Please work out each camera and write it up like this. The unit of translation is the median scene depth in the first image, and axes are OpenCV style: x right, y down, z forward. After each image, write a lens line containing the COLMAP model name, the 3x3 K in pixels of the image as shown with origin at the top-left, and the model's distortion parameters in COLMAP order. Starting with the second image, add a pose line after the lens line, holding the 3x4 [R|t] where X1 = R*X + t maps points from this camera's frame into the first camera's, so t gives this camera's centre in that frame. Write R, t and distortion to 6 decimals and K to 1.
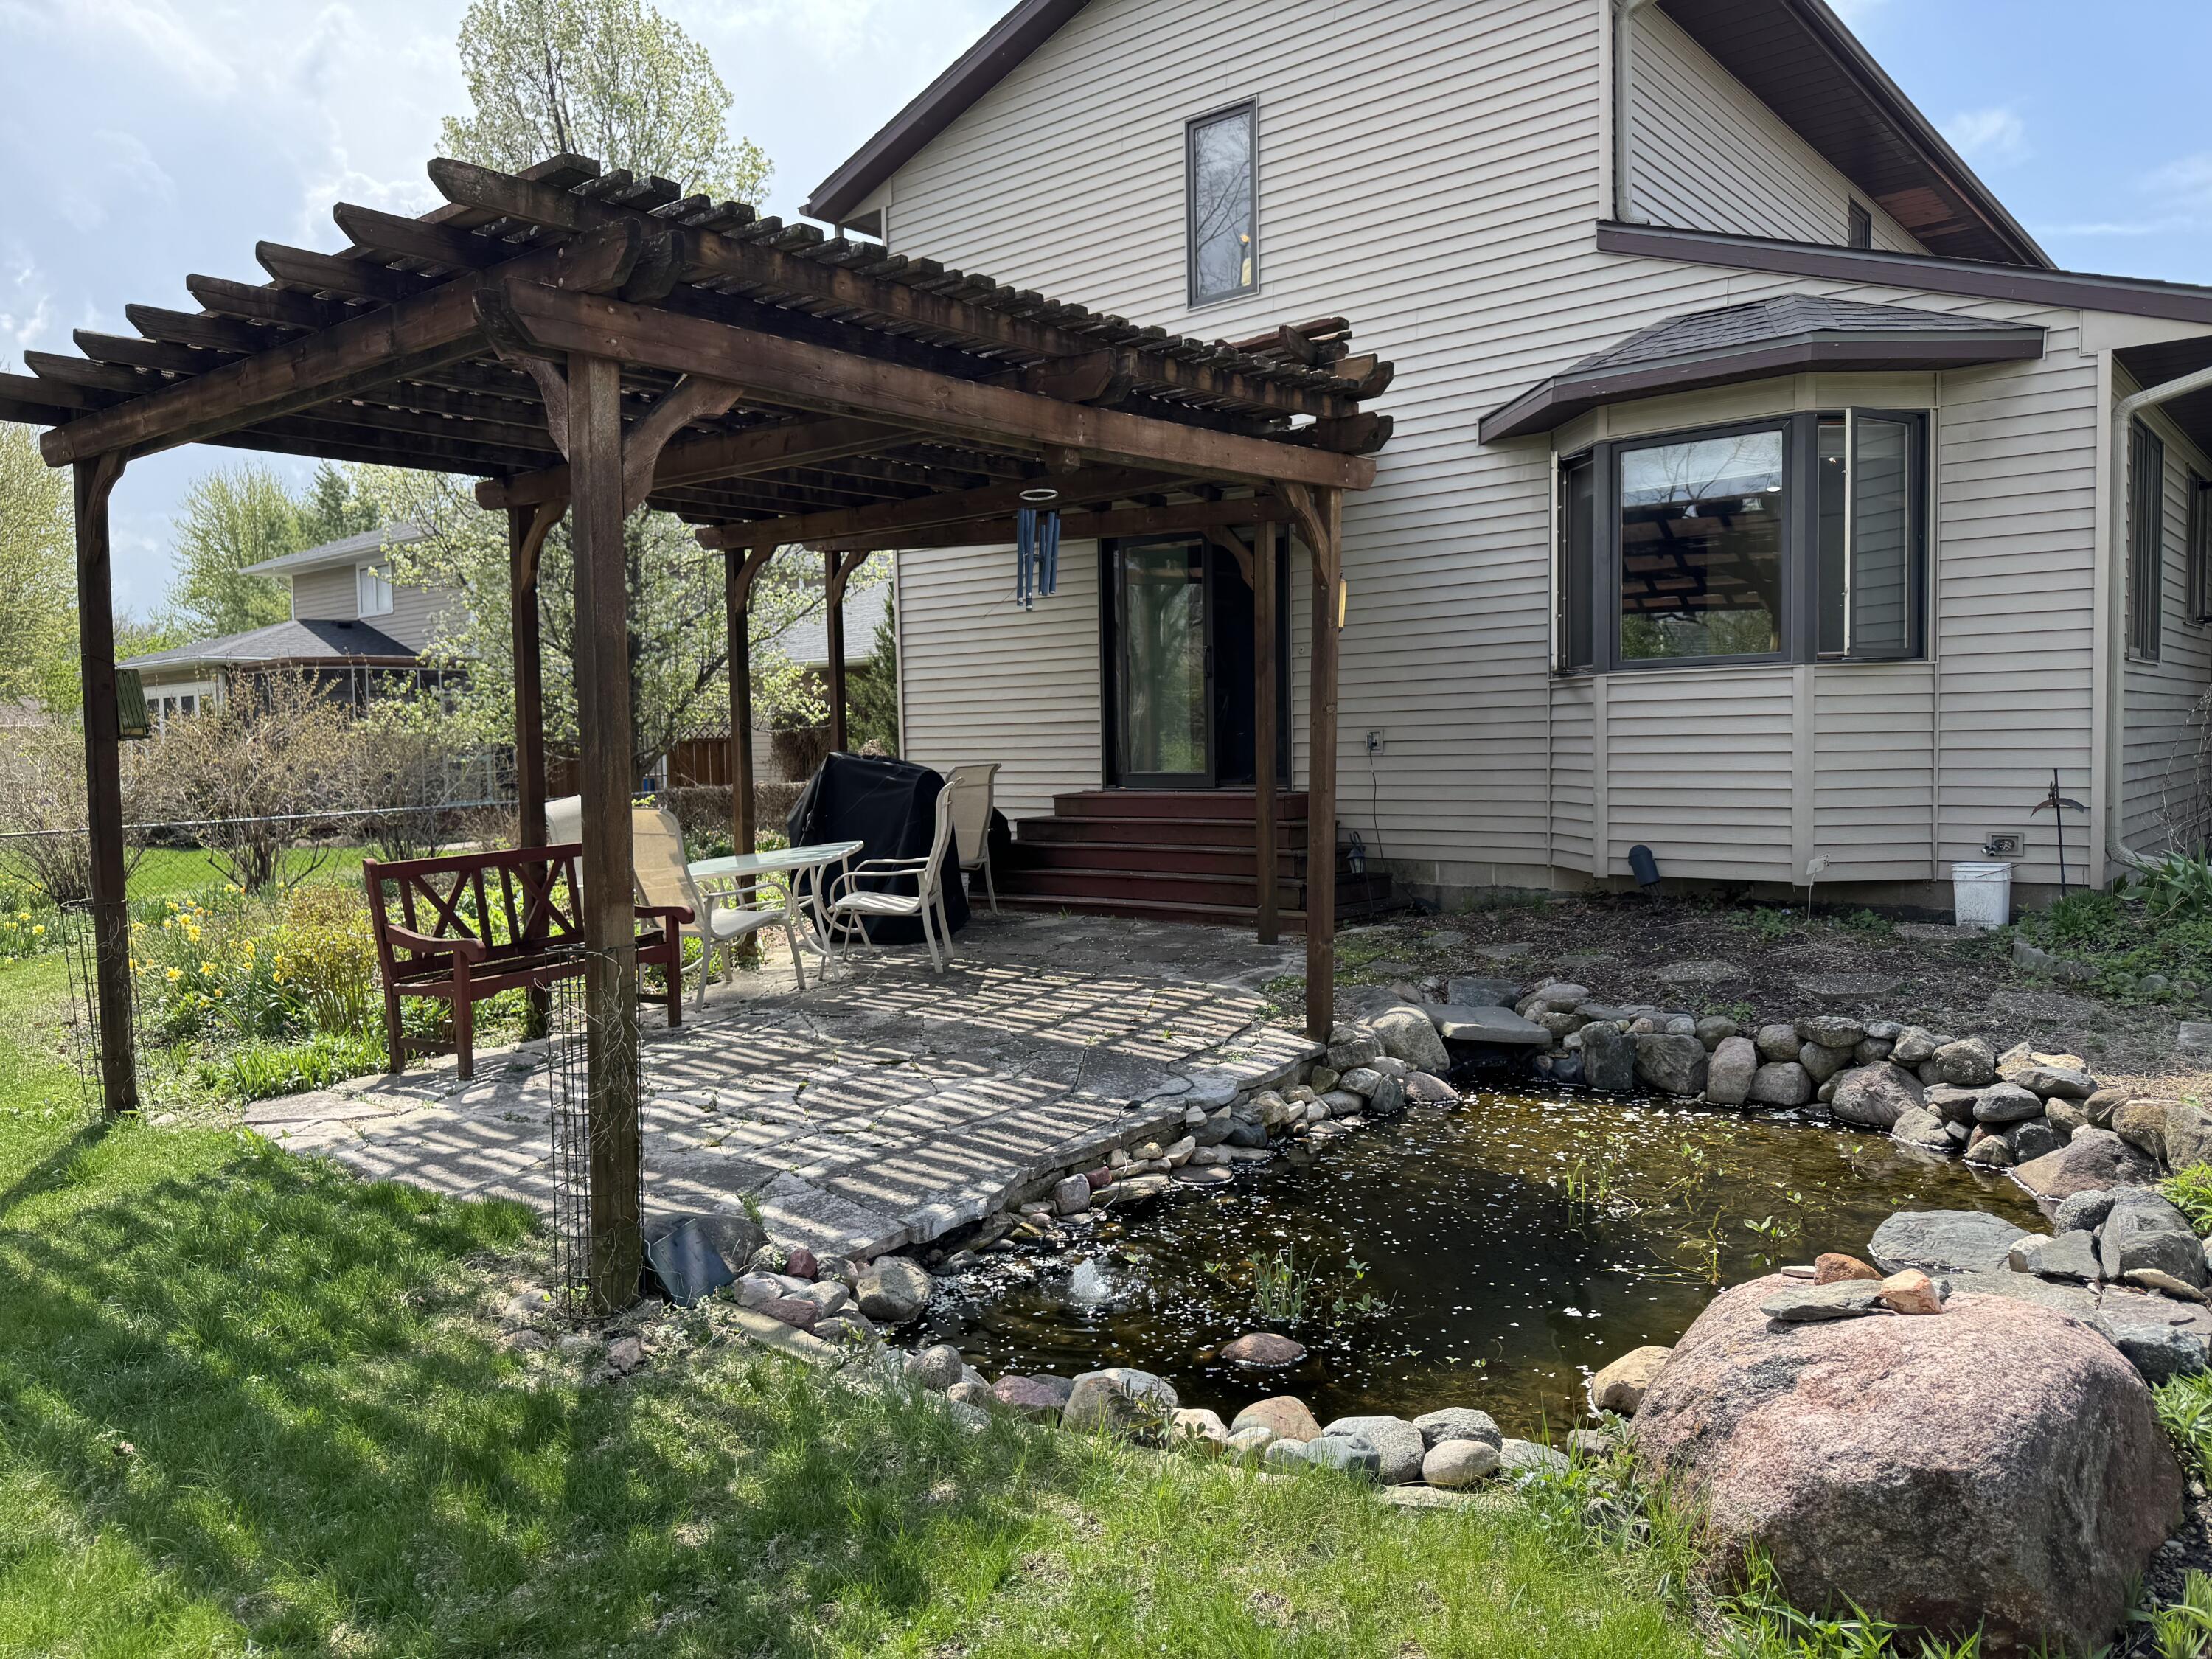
lens RADIAL K [[1573.3, 0, 1106.0], [0, 1573.3, 829.5], [0, 0, 1]] dist [0.005143, 0.000976]
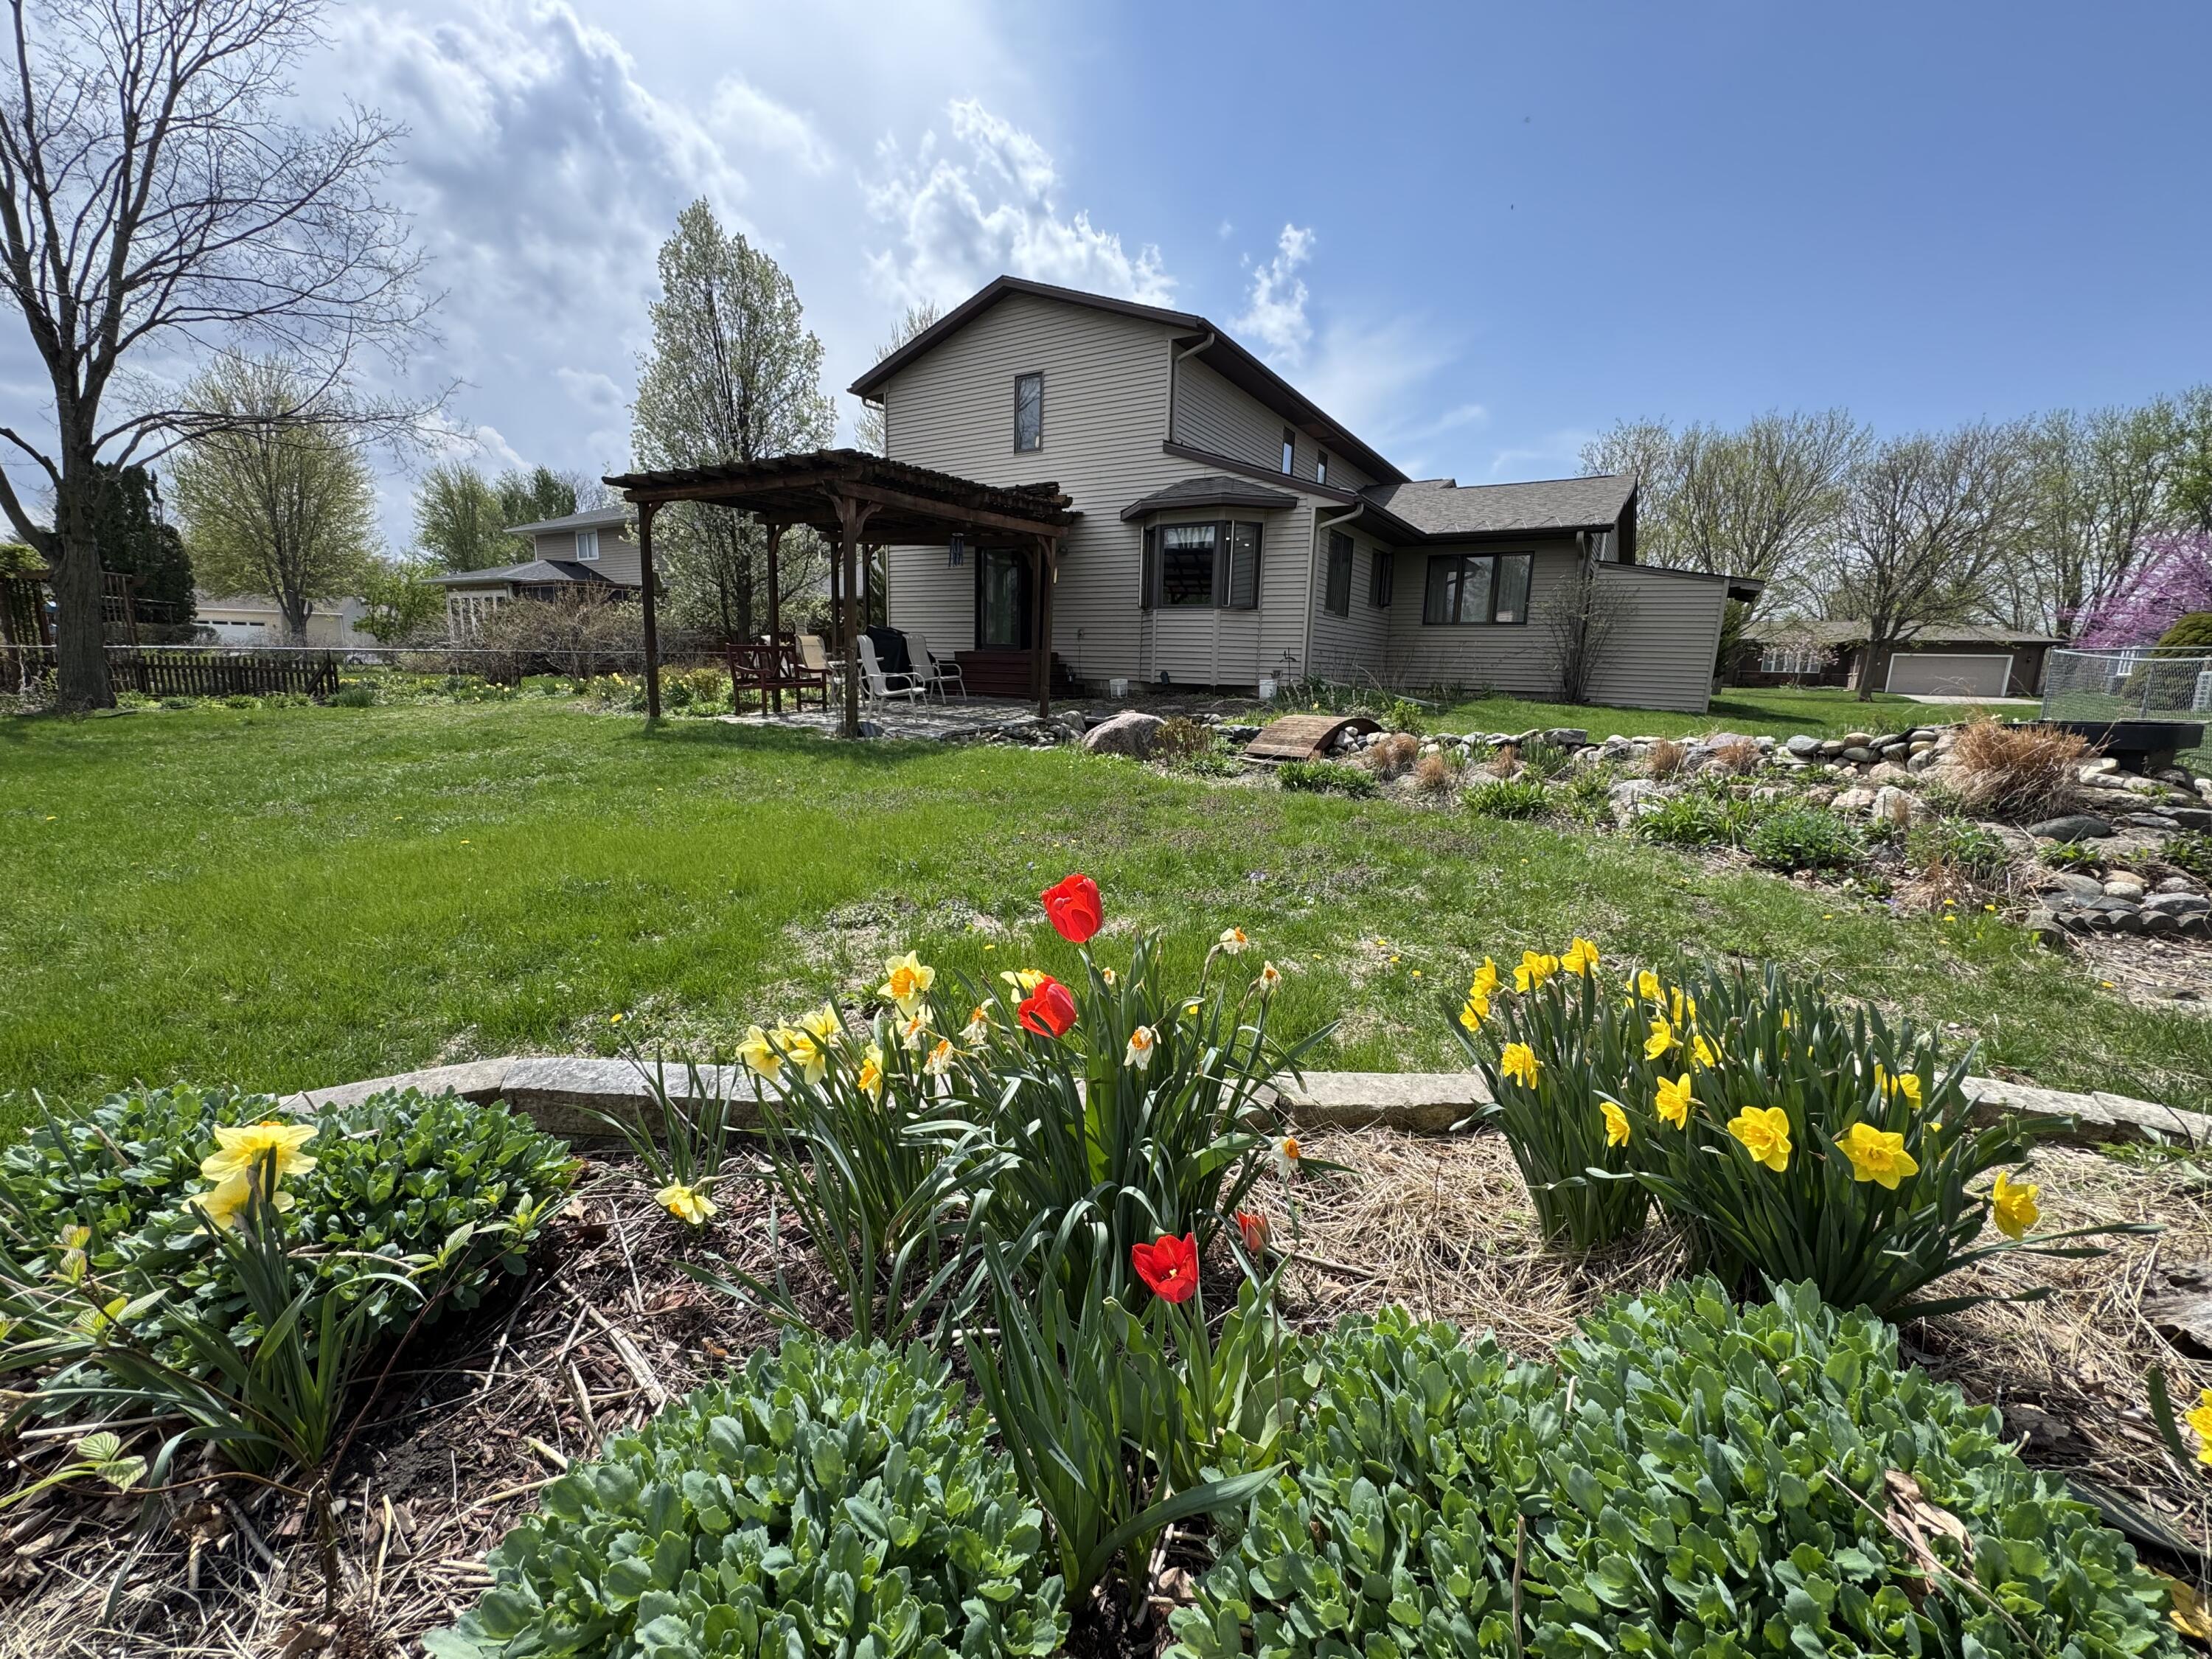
lens RADIAL K [[888.3, 0, 1106.0], [0, 888.3, 829.5], [0, 0, 1]] dist [-0.001286, 0.000093]
pose [[0.988711, 0.020088, 0.148480, -0.000329], [-0.038607, 0.991665, 0.122920, 0.097051], [-0.144773, -0.127265, 0.981246, -0.583856]]
